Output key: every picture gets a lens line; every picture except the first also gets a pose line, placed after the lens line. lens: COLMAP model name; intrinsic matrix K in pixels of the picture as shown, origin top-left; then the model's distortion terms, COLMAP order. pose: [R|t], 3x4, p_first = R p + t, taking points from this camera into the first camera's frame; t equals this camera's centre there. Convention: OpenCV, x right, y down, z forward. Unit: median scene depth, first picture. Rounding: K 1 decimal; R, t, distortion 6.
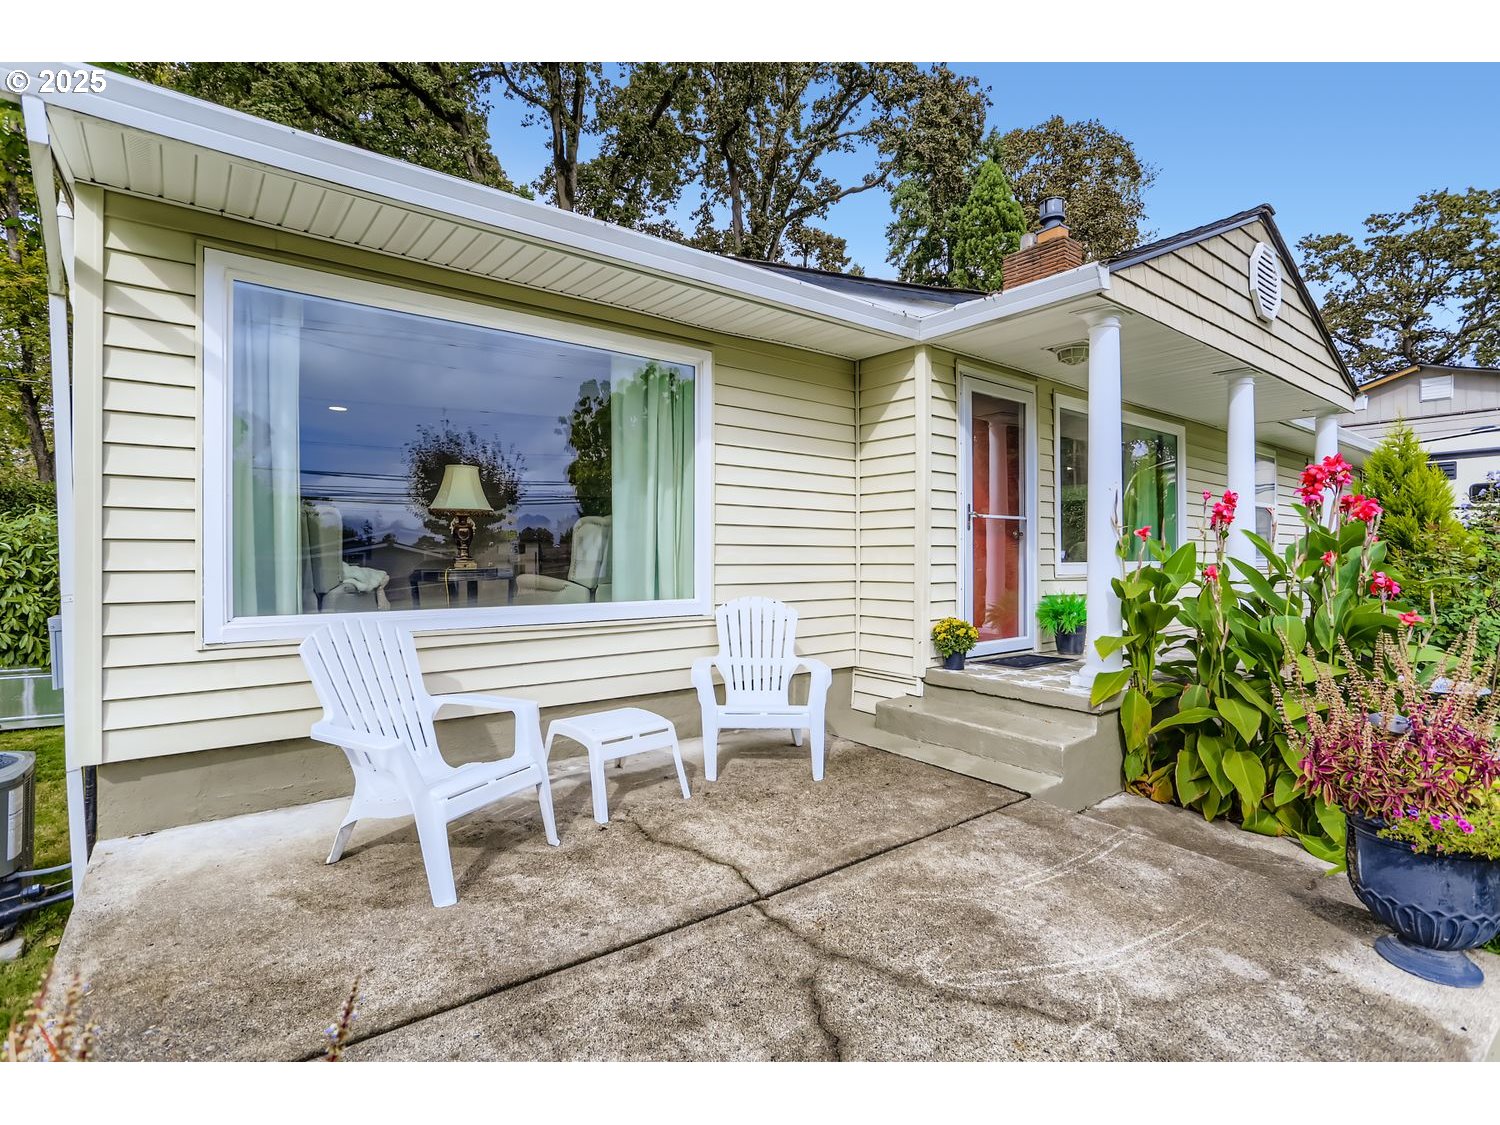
lens RADIAL K [[721.4, 0, 746.0], [0, 721.4, 557.0], [0, 0, 1]] dist [-0.022765, 0.000712]
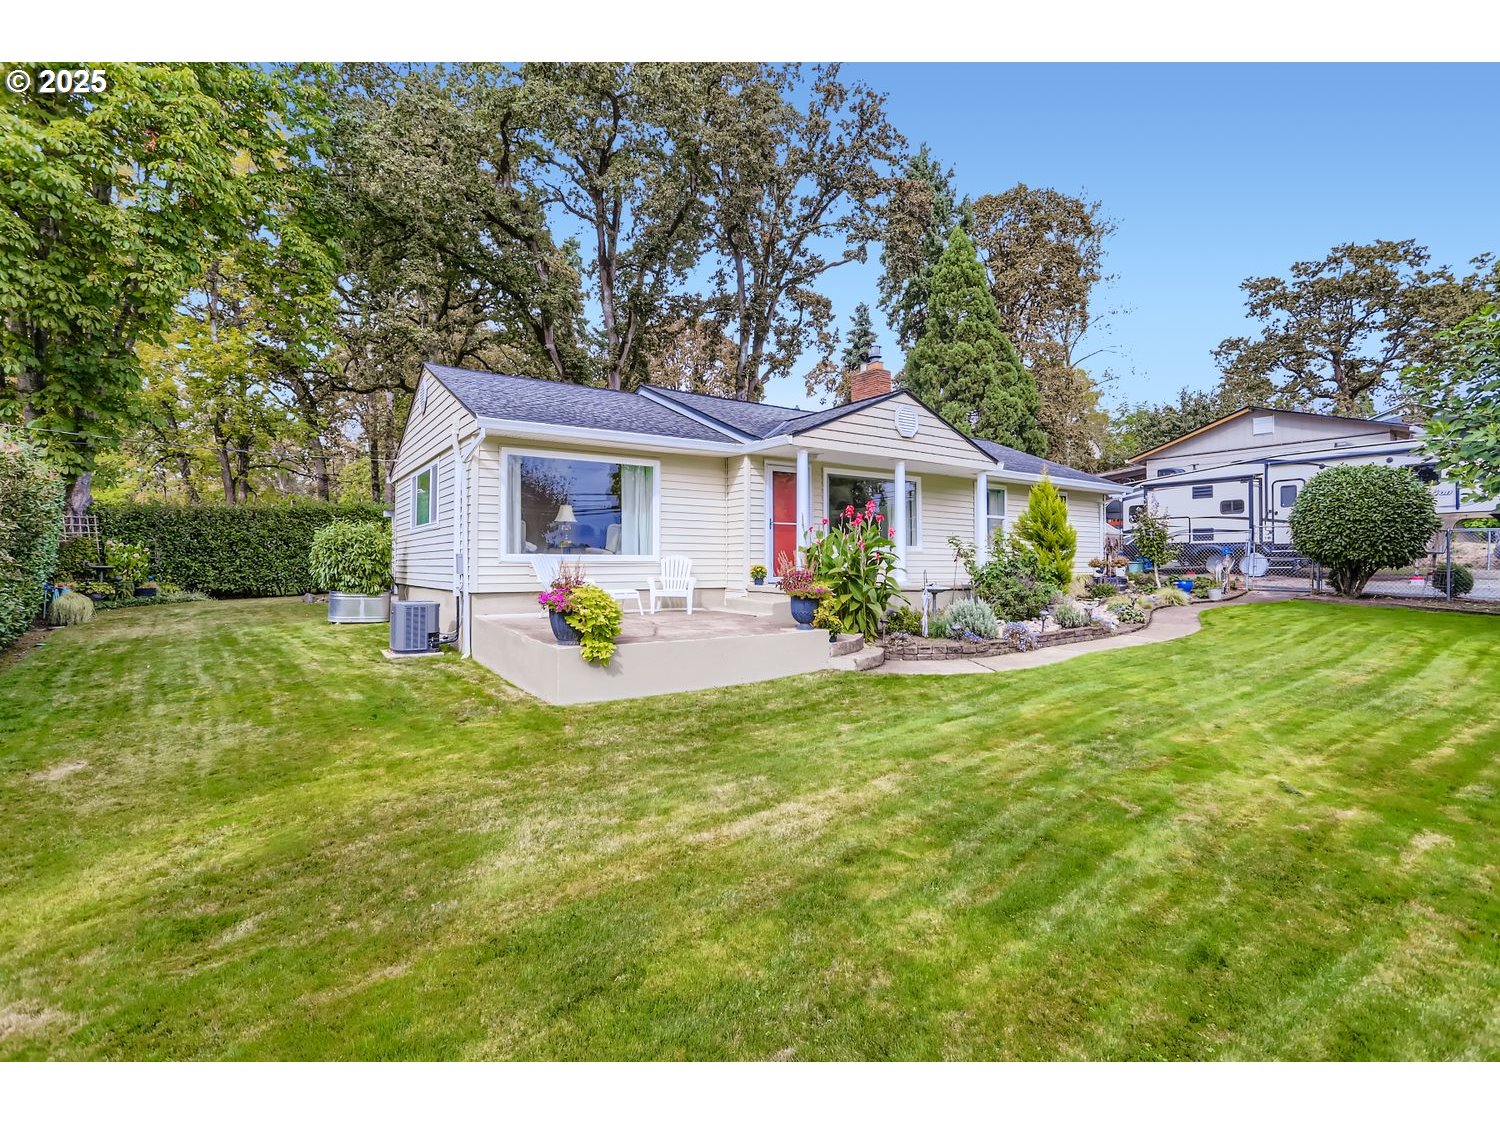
lens RADIAL K [[721.4, 0, 749.8], [0, 721.4, 554.1], [0, 0, 1]] dist [-0.022765, 0.000712]
pose [[0.998720, 0.000555, -0.050575, 0.066209], [-0.001332, 0.999882, -0.015318, 0.015080], [0.050560, 0.015366, 0.998603, -0.255784]]
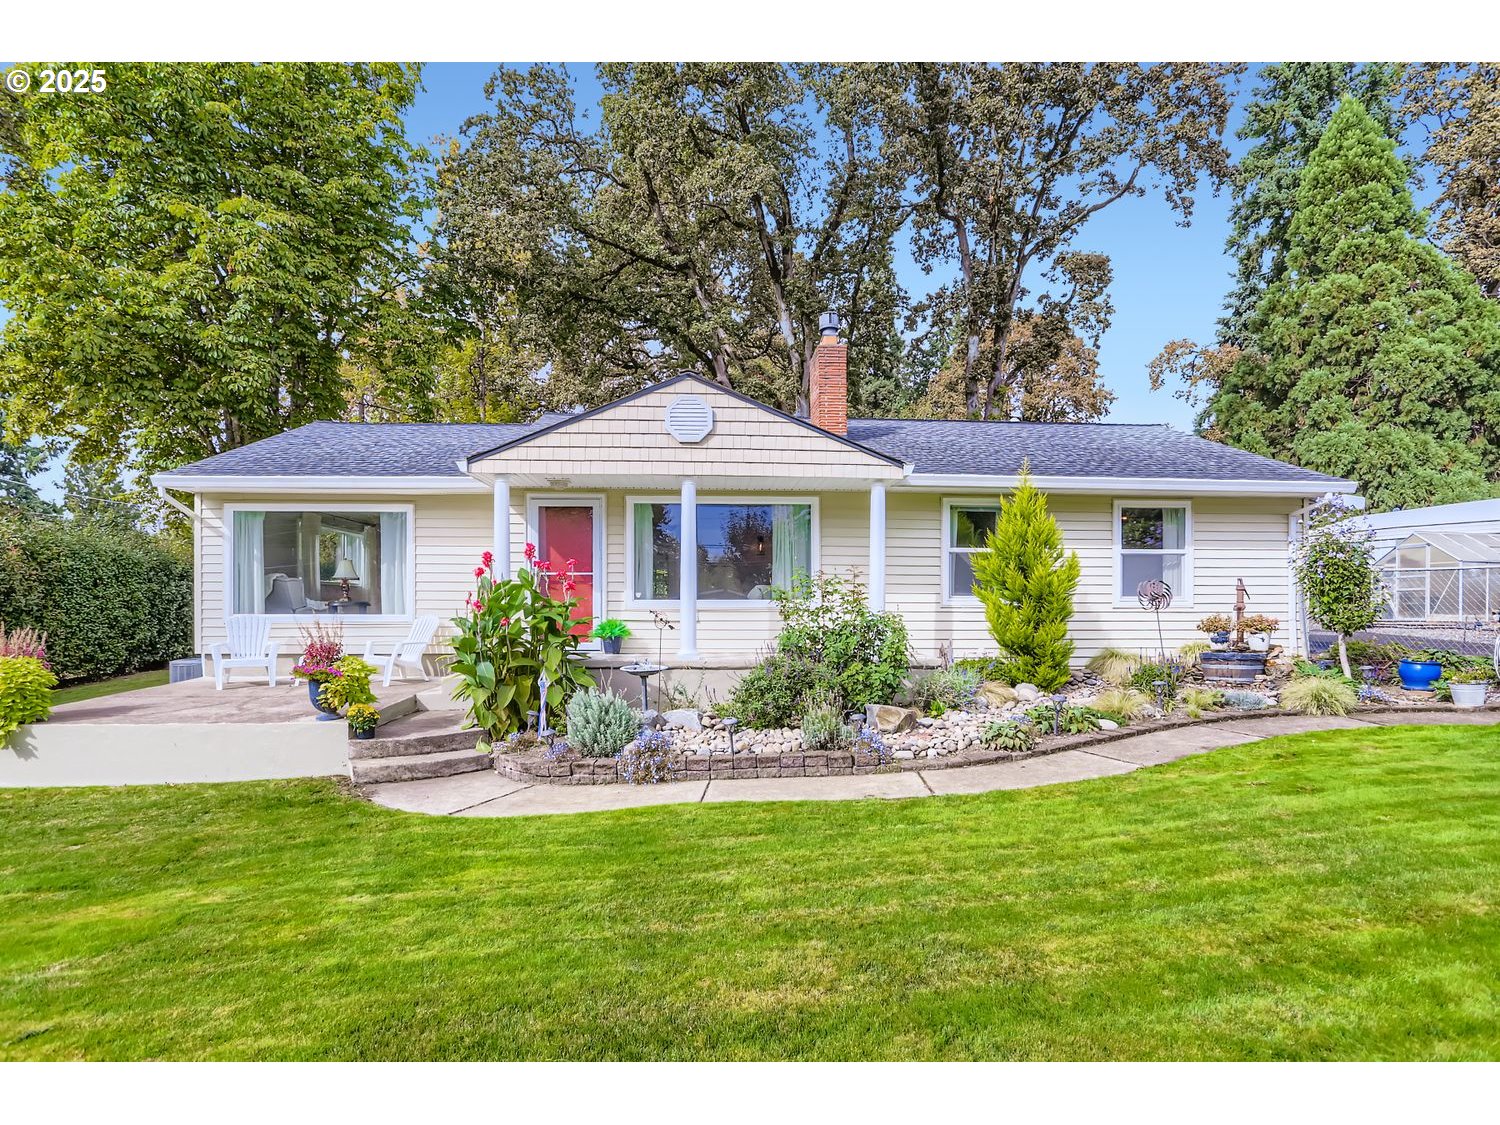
lens RADIAL K [[780.8, 0, 754.4], [0, 780.8, 604.0], [0, 0, 1]] dist [-0.012309, 0.004463]
pose [[0.823866, -0.005551, -0.566757, 0.350847], [-0.001224, 0.999932, -0.011573, 0.008251], [0.566783, 0.010228, 0.823804, -0.063024]]
